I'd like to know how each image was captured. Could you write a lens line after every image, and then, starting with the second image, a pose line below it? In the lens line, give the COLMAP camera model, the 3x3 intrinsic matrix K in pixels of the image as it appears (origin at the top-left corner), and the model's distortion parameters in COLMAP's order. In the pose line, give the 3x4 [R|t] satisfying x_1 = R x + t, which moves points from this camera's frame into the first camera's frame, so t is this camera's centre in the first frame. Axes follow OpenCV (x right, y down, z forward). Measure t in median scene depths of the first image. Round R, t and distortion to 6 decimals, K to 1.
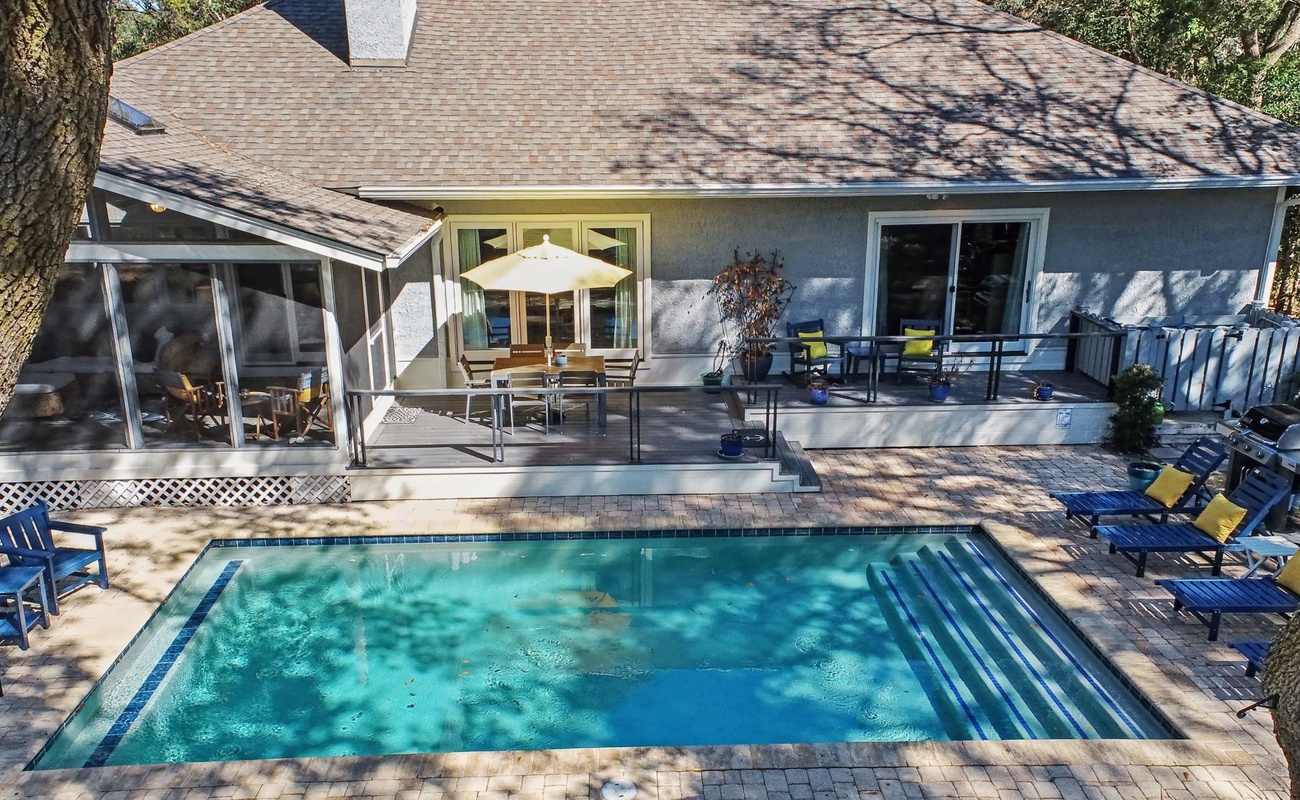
lens RADIAL K [[1015.0, 0, 650.0], [0, 1015.0, 400.0], [0, 0, 1]] dist [0.059475, 0.011702]
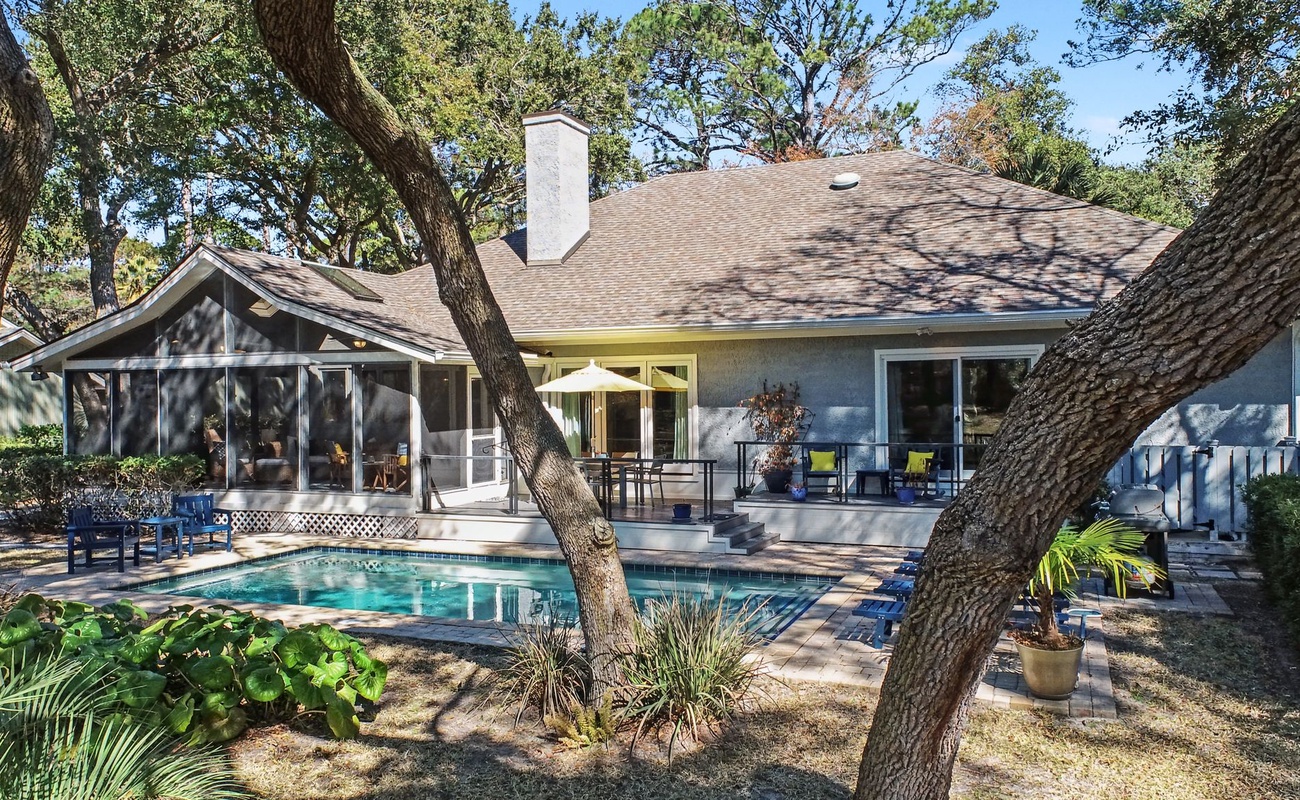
lens RADIAL K [[1009.4, 0, 650.0], [0, 1009.4, 400.0], [0, 0, 1]] dist [0.073958, -0.001914]
pose [[0.906312, 0.000263, -0.422610, 0.490072], [-0.117216, 0.960922, -0.250778, 0.197125], [0.406029, 0.276820, 0.870925, -0.090807]]
